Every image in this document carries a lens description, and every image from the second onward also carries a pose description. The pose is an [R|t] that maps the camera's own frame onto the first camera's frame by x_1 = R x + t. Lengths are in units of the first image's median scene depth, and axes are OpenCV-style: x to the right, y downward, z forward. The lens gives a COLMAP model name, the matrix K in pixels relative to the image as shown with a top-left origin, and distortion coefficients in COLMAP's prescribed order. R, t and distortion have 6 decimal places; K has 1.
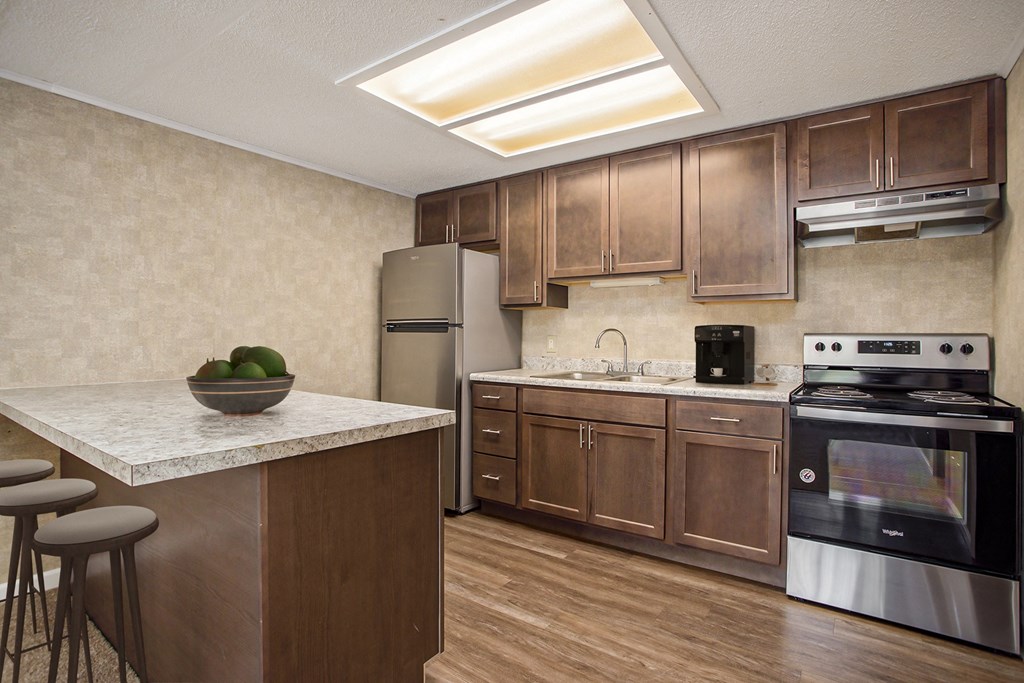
lens RADIAL K [[506.0, 0, 529.6], [0, 506.0, 341.0], [0, 0, 1]] dist [-0.035674, 0.001428]
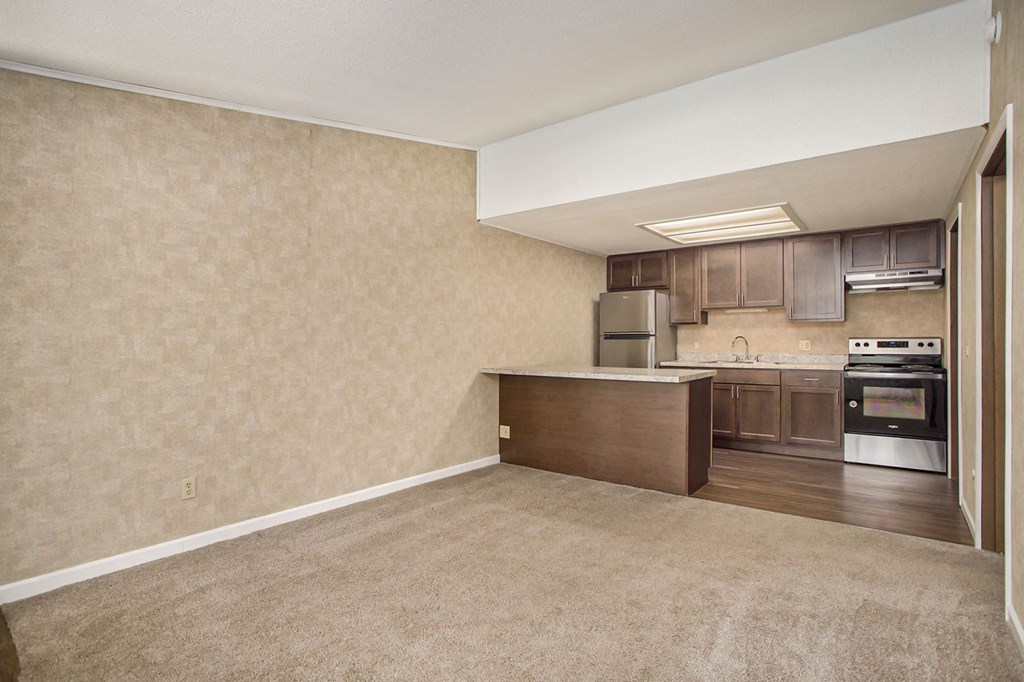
lens RADIAL K [[506.0, 0, 552.5], [0, 506.0, 346.9], [0, 0, 1]] dist [-0.001045, -0.000137]
pose [[0.999960, -0.008924, -0.000929, -0.598492], [0.008923, 0.999959, -0.001331, 0.011959], [0.000941, 0.001323, 0.999999, -0.960673]]
